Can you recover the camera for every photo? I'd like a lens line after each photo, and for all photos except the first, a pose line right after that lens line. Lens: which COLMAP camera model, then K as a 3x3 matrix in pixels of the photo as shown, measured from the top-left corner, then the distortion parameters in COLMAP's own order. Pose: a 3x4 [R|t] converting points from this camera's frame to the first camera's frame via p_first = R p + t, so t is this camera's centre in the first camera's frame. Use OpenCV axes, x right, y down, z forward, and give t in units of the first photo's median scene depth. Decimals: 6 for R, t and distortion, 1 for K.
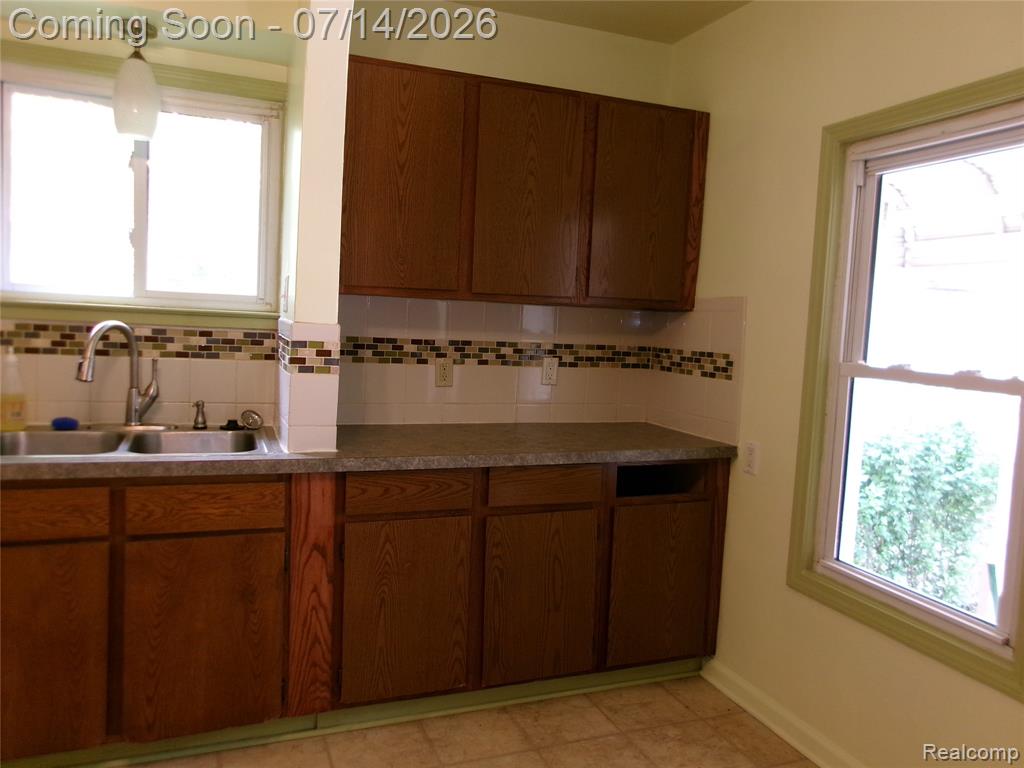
lens RADIAL K [[788.1, 0, 512.0], [0, 788.1, 384.0], [0, 0, 1]] dist [-0.053932, 0.077713]
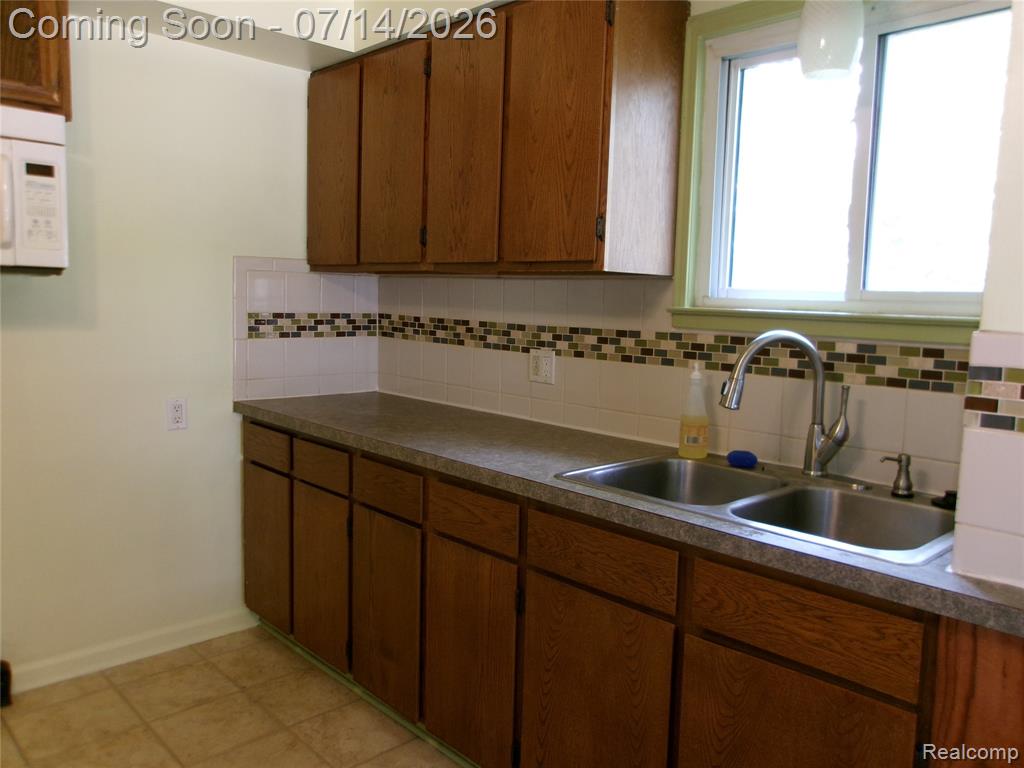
lens RADIAL K [[788.1, 0, 512.0], [0, 788.1, 384.0], [0, 0, 1]] dist [-0.053932, 0.077713]
pose [[0.363437, 0.056462, -0.929906, 0.091353], [-0.086353, 0.995906, 0.026720, -0.027413], [0.927608, 0.070589, 0.366825, 0.471411]]
